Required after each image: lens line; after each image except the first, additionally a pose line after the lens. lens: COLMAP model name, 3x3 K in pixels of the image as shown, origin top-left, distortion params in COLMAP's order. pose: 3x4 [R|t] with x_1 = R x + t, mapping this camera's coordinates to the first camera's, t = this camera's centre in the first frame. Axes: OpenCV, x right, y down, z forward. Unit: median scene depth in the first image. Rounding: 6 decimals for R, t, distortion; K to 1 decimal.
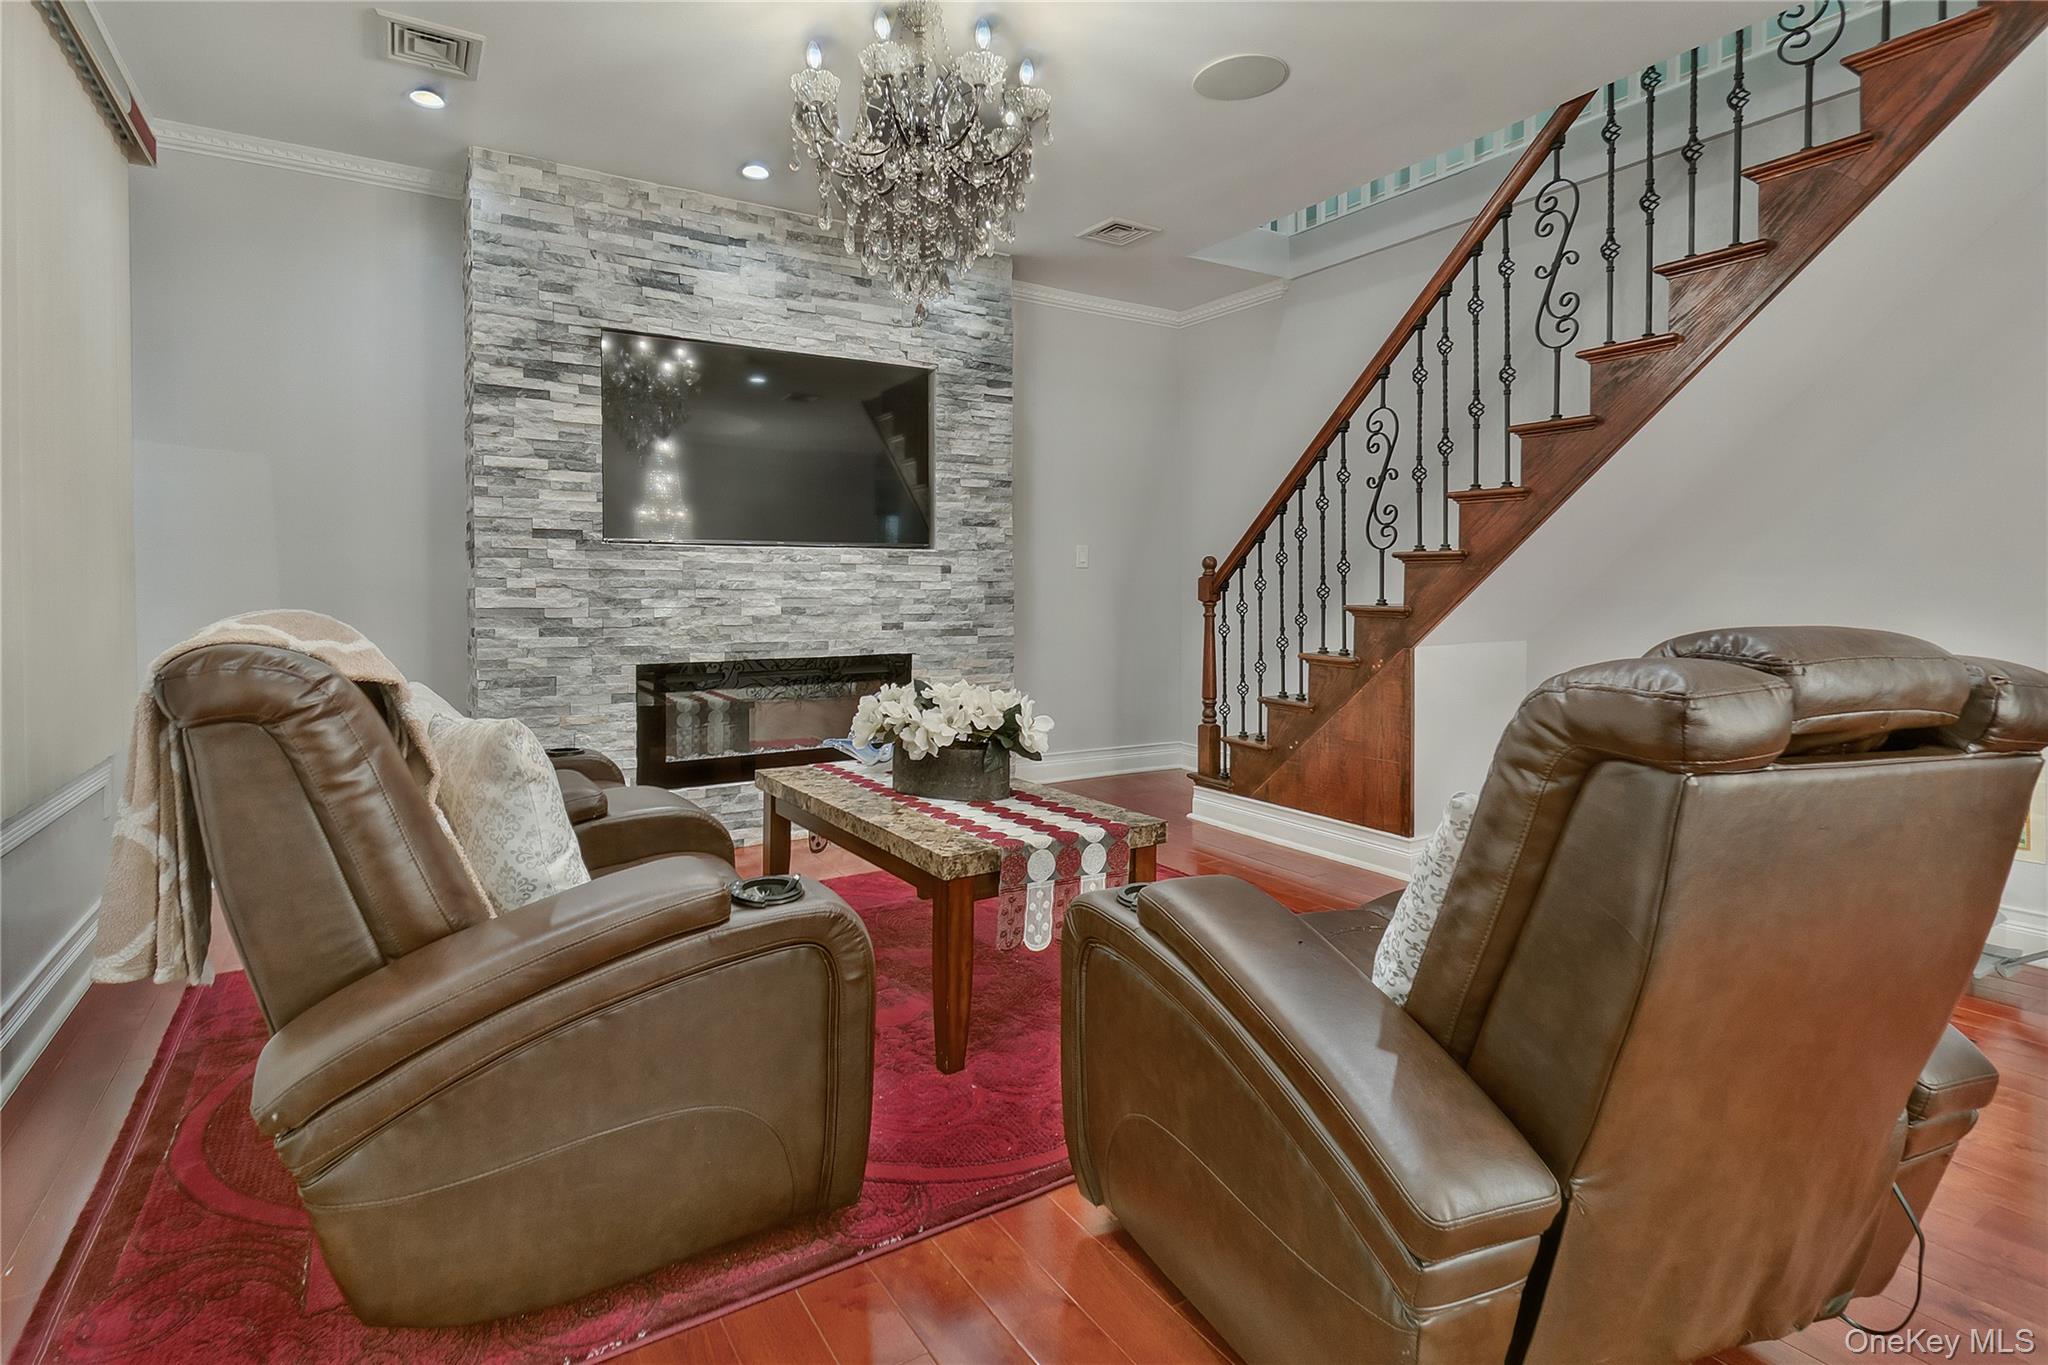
lens RADIAL K [[999.1, 0, 979.9], [0, 999.1, 593.8], [0, 0, 1]] dist [-0.000183, -0.000085]
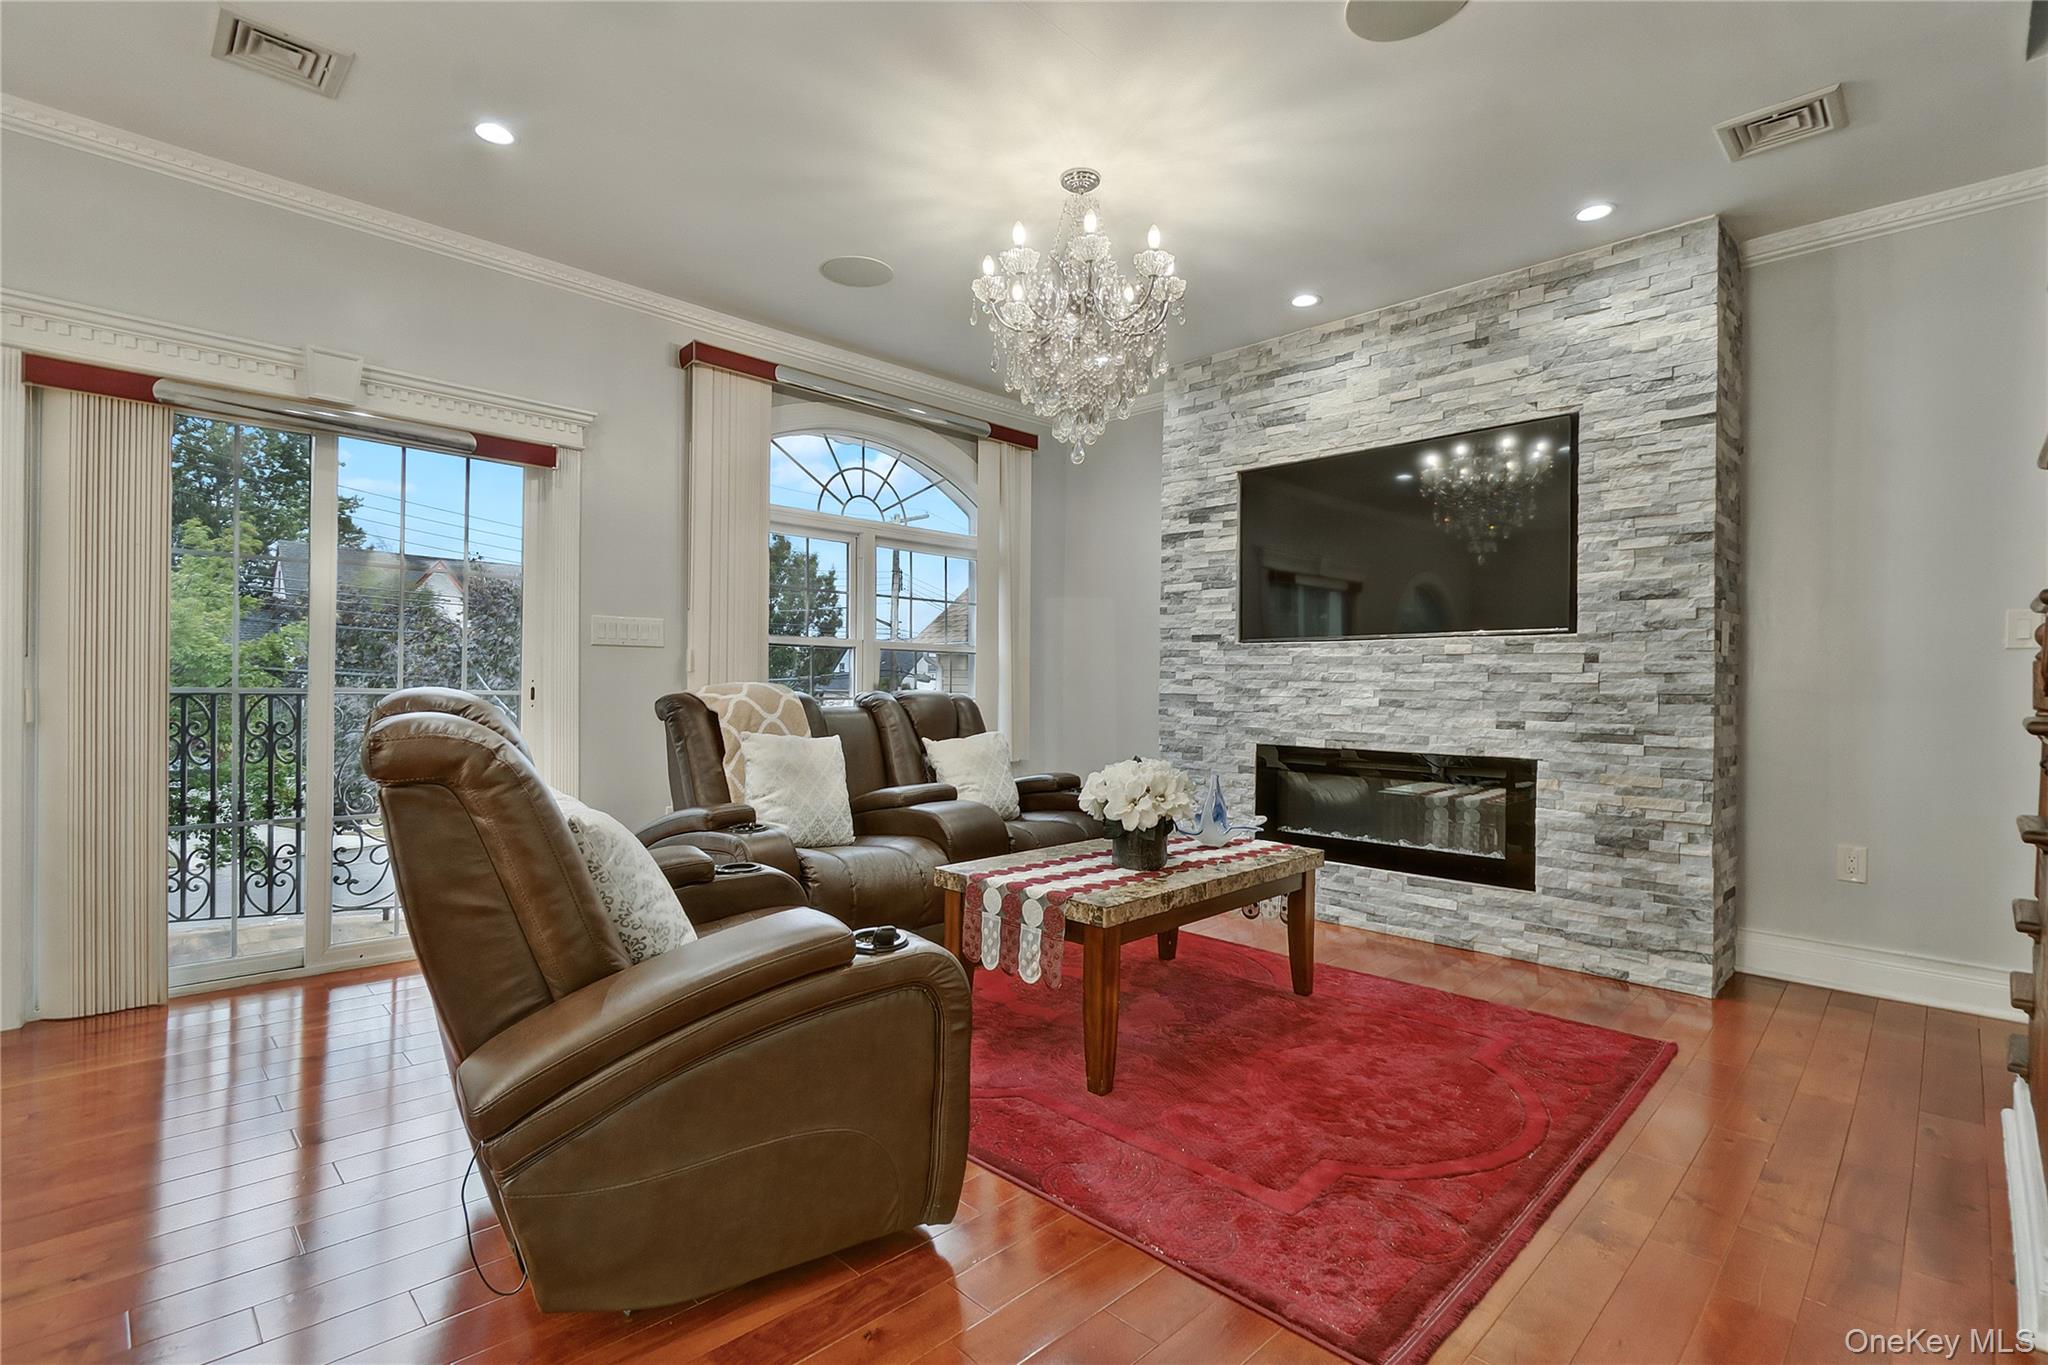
lens RADIAL K [[939.1, 0, 1022.1], [0, 939.1, 685.5], [0, 0, 1]] dist [-0.002998, -0.000113]
pose [[0.243439, 0.000466, -0.969916, 0.636408], [-0.020657, 0.999776, -0.004705, 0.011549], [0.969696, 0.021181, 0.243394, 0.418016]]
